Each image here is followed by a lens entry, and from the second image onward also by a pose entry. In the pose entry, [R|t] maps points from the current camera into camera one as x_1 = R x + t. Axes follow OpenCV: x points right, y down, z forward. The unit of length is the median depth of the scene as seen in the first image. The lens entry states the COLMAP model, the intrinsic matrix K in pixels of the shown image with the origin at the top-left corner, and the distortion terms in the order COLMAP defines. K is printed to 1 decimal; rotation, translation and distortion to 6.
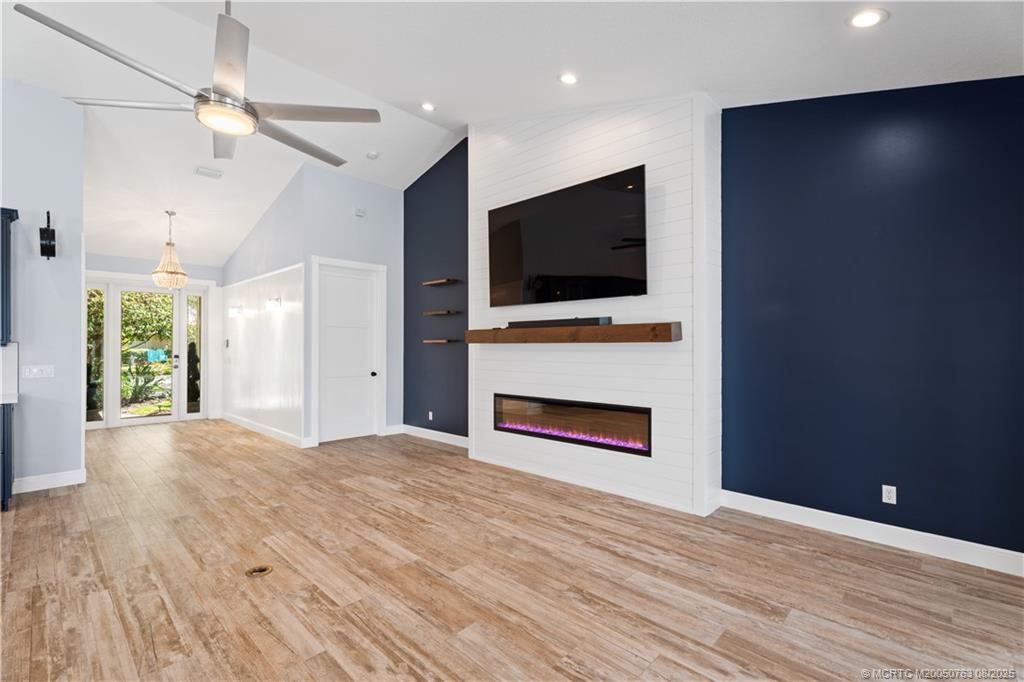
lens RADIAL K [[460.2, 0, 515.4], [0, 460.2, 342.9], [0, 0, 1]] dist [-0.003469, -0.001946]
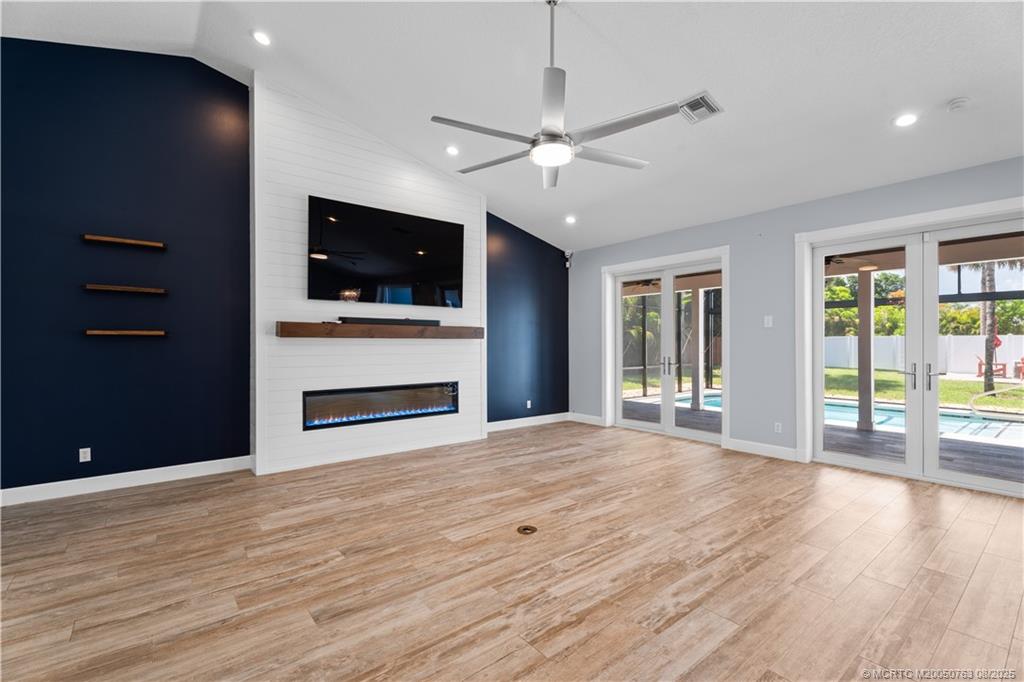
lens RADIAL K [[460.2, 0, 515.3], [0, 460.2, 341.3], [0, 0, 1]] dist [-0.003469, -0.001946]
pose [[0.131019, 0.000983, 0.991379, -1.308196], [-0.008803, 0.999961, 0.000172, 0.006076], [-0.991341, -0.008750, 0.131023, 0.657687]]
